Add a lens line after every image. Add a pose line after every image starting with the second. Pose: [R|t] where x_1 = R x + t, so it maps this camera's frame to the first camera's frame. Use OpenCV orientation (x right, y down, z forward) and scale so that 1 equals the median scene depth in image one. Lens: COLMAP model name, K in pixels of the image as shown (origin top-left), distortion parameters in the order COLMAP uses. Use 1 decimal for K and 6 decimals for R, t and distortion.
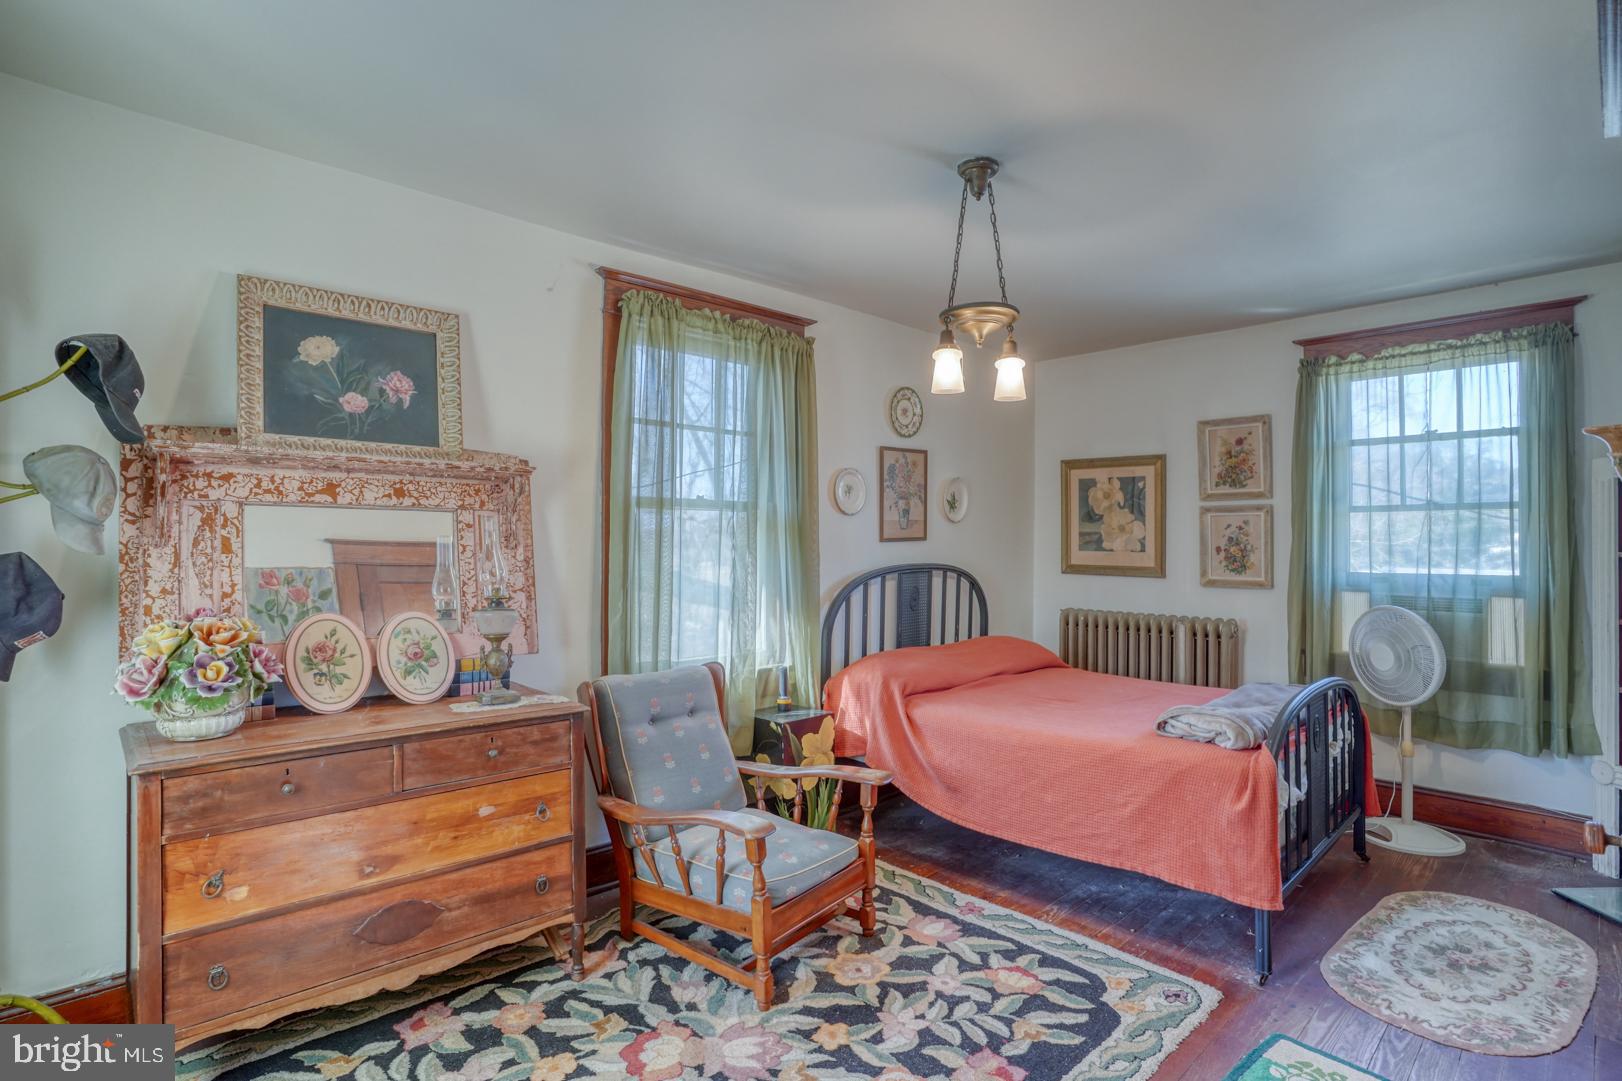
lens RADIAL K [[822.1, 0, 820.8], [0, 822.1, 526.4], [0, 0, 1]] dist [-0.044889, 0.018647]
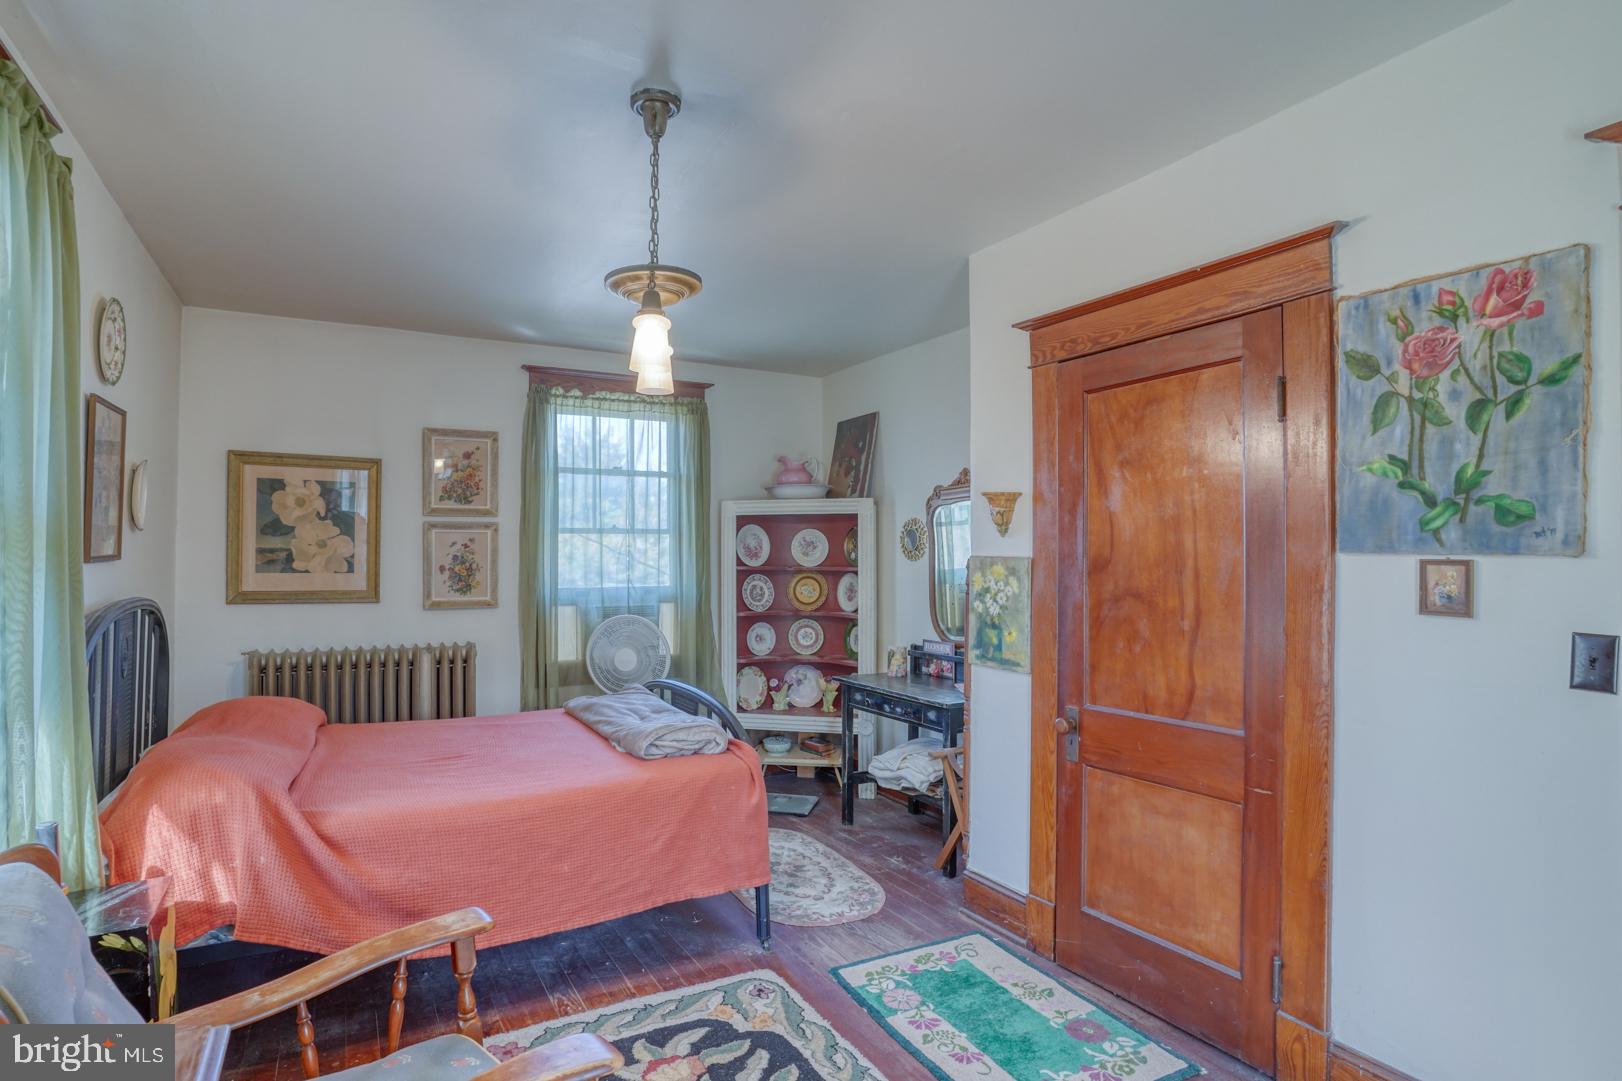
lens RADIAL K [[822.1, 0, 815.7], [0, 822.1, 550.5], [0, 0, 1]] dist [-0.044889, 0.018647]
pose [[0.254959, 0.007000, 0.966927, -0.313212], [-0.014821, 0.999885, -0.003331, 0.004609], [-0.966838, -0.013481, 0.255033, 0.364879]]
